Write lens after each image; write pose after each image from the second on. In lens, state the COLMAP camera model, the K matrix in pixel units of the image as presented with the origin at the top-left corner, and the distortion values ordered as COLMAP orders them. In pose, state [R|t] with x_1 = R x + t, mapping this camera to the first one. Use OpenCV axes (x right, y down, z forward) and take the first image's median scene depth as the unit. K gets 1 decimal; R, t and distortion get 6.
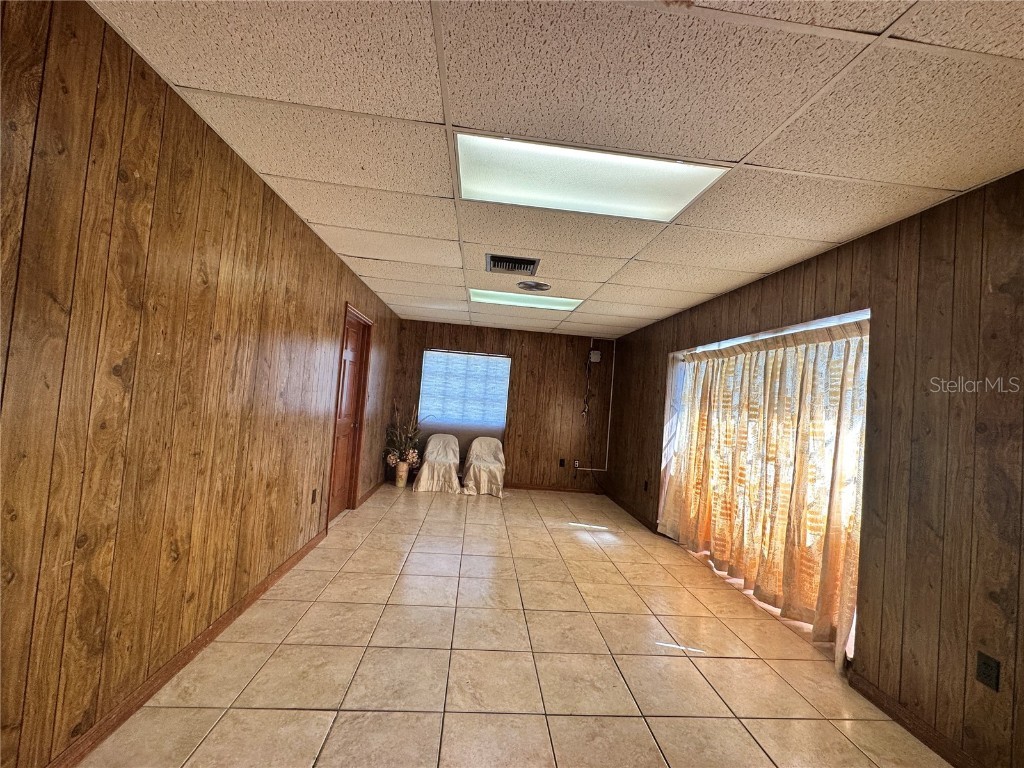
lens RADIAL K [[408.7, 0, 516.8], [0, 408.7, 386.1], [0, 0, 1]] dist [-0.006809, 0.001948]
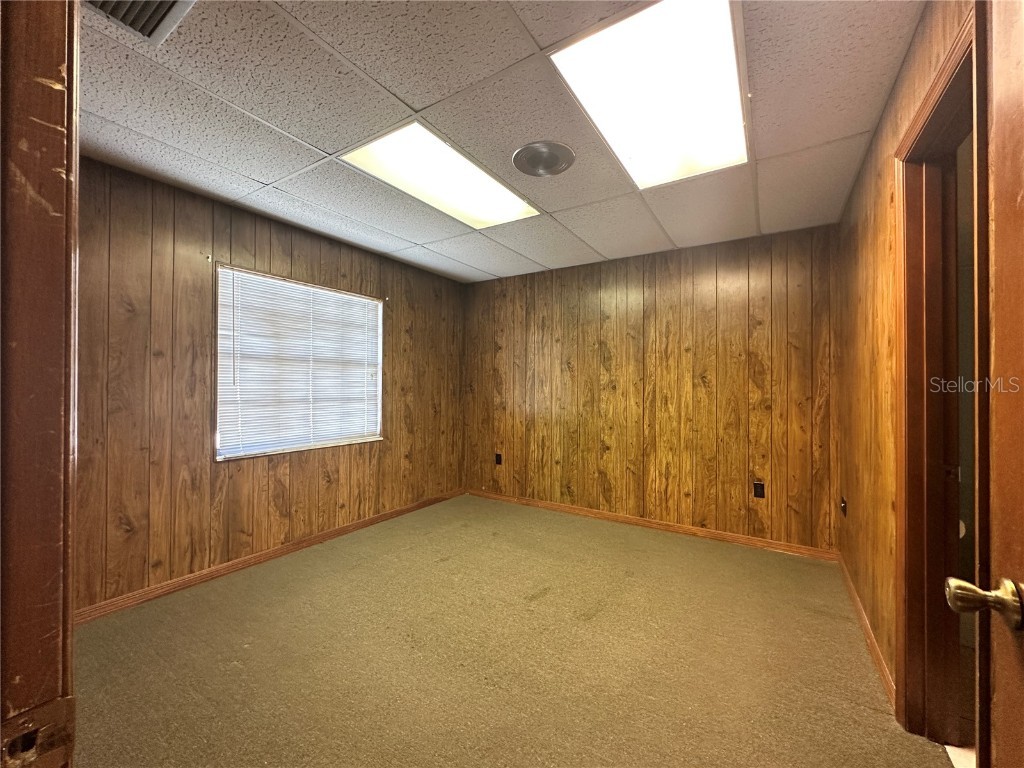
lens RADIAL K [[408.7, 0, 508.8], [0, 408.7, 384.4], [0, 0, 1]] dist [-0.006809, 0.001948]
pose [[0.778776, -0.081855, -0.621939, 0.876317], [0.080523, 0.996292, -0.030296, 0.097770], [0.622113, -0.026487, 0.782479, 0.721961]]
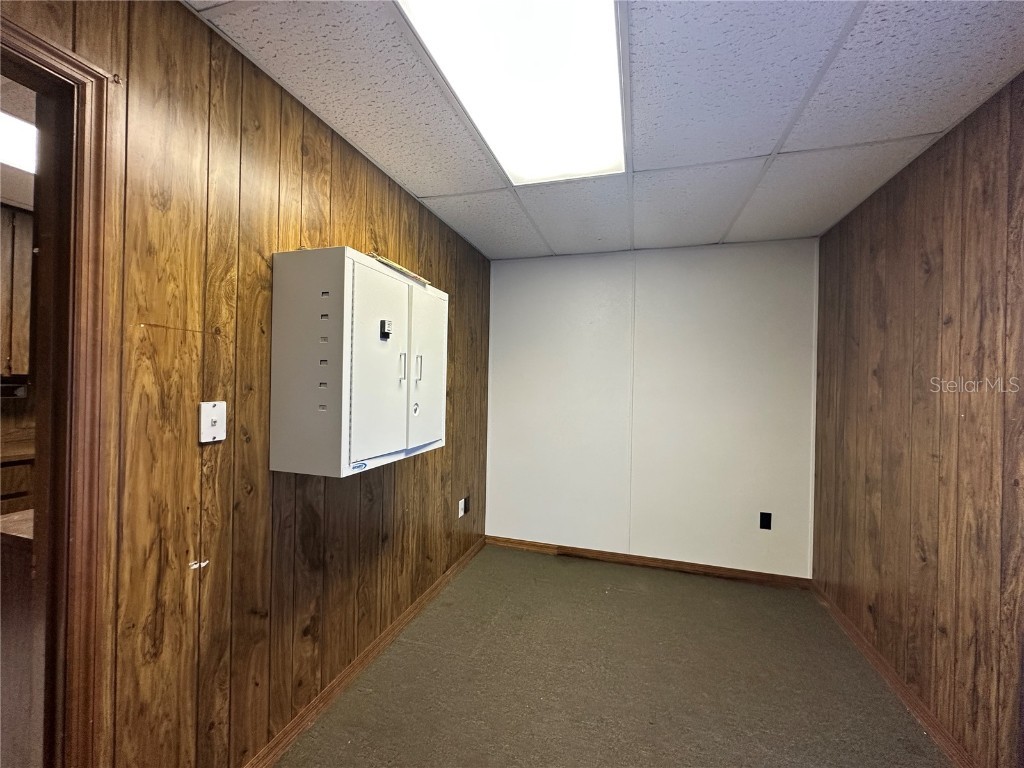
lens RADIAL K [[408.7, 0, 512.6], [0, 408.7, 384.4], [0, 0, 1]] dist [-0.006809, 0.001948]
pose [[-0.916093, -0.097279, 0.388987, -0.265265], [-0.103302, 0.994635, 0.005459, 0.100244], [-0.387431, -0.035182, -0.921227, 2.189450]]
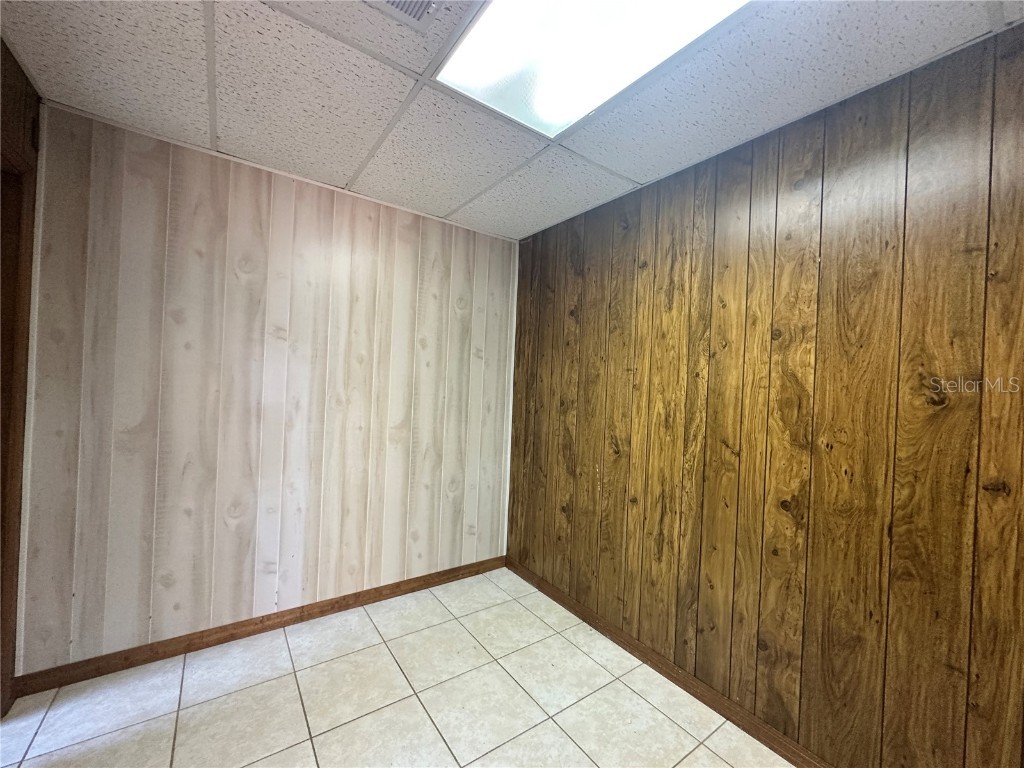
lens RADIAL K [[408.7, 0, 510.6], [0, 408.7, 382.7], [0, 0, 1]] dist [-0.006809, 0.001948]
pose [[-0.860329, -0.118993, -0.495656, 0.082255], [-0.097669, 0.992836, -0.068824, 0.316253], [0.500295, -0.010801, -0.865787, 1.837719]]
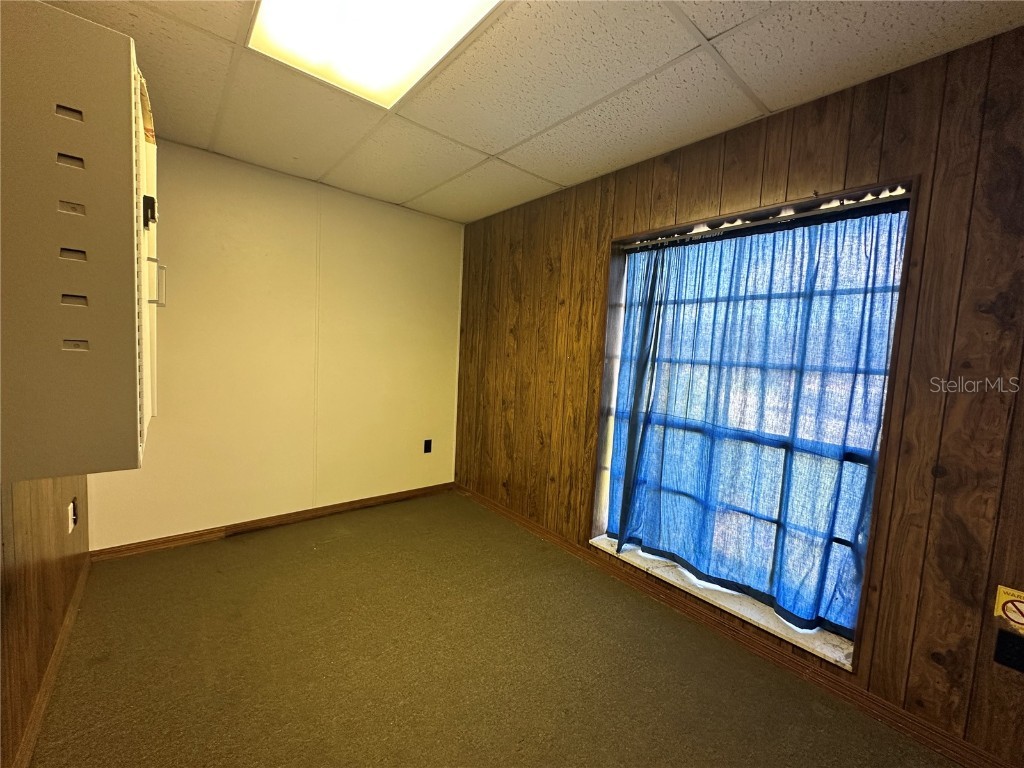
lens RADIAL K [[408.7, 0, 510.0], [0, 408.7, 382.6], [0, 0, 1]] dist [-0.006809, 0.001948]
pose [[-0.819038, -0.076859, -0.568568, 0.215089], [-0.098236, 0.995139, 0.006989, 0.173553], [0.565267, 0.061578, -0.822607, 2.173167]]
